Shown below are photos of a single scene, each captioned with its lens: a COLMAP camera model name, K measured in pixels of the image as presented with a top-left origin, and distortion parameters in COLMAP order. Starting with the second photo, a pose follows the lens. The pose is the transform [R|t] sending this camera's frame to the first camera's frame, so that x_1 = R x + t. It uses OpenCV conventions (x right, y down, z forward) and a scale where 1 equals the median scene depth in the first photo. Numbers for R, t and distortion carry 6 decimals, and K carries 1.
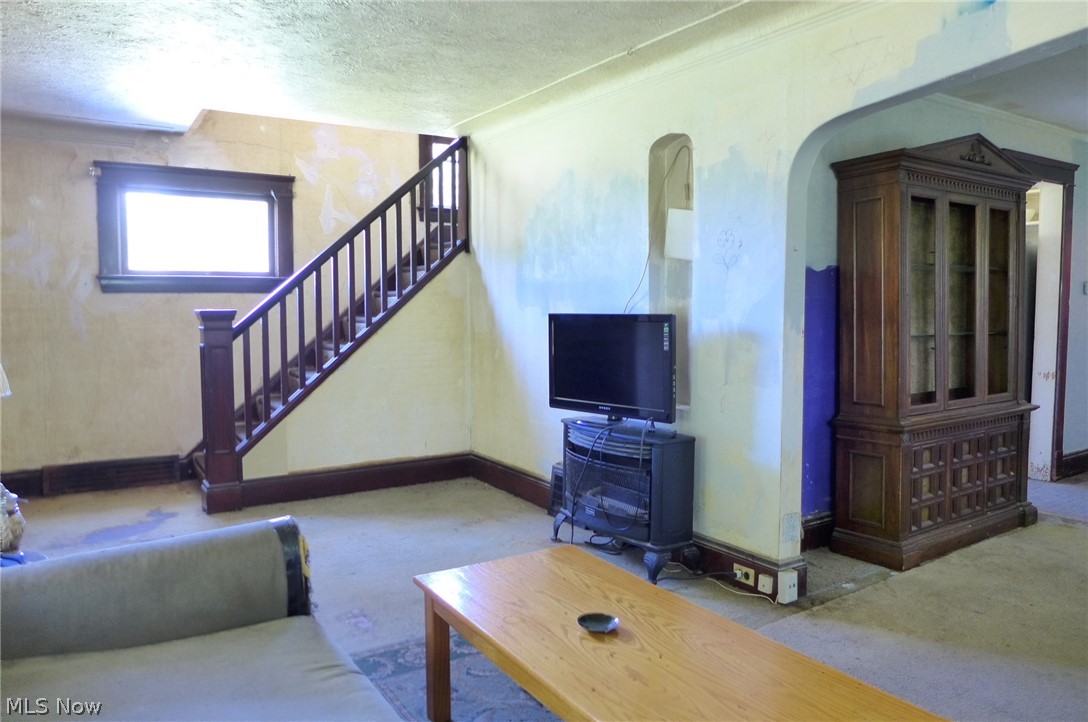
lens RADIAL K [[767.6, 0, 542.6], [0, 767.6, 351.1], [0, 0, 1]] dist [-0.032046, 0.010439]
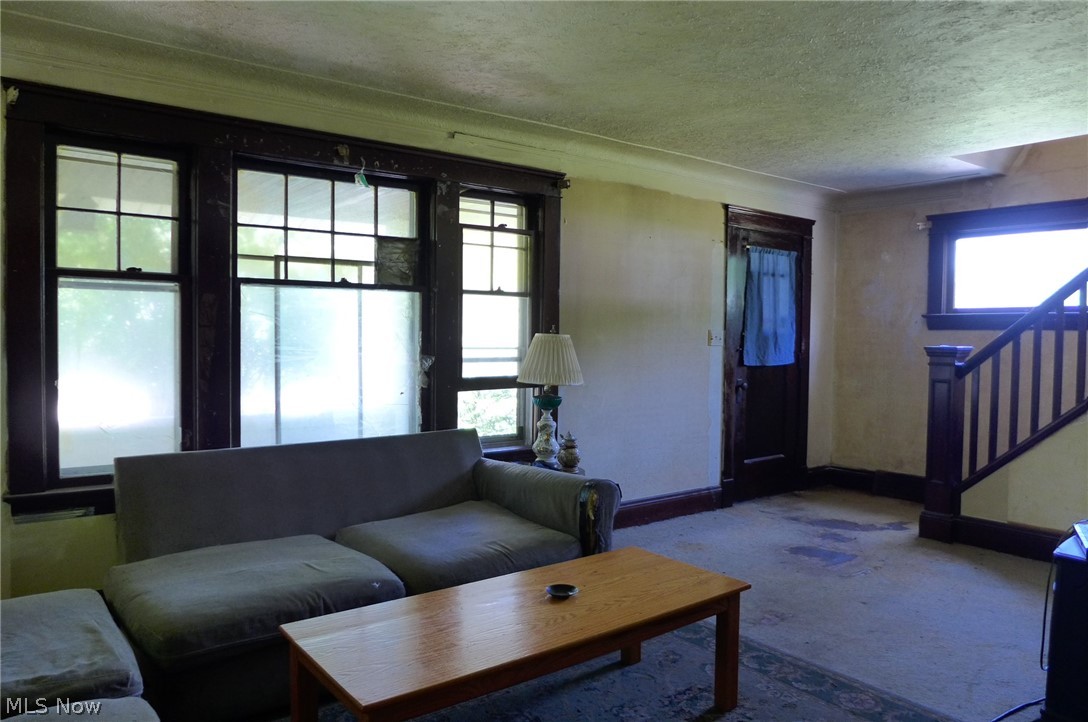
lens RADIAL K [[767.6, 0, 541.4], [0, 767.6, 365.3], [0, 0, 1]] dist [-0.032046, 0.010439]
pose [[0.087012, 0.046741, -0.995110, 0.533766], [-0.072393, 0.996554, 0.040479, -0.028740], [0.993573, 0.068516, 0.090096, 0.332371]]
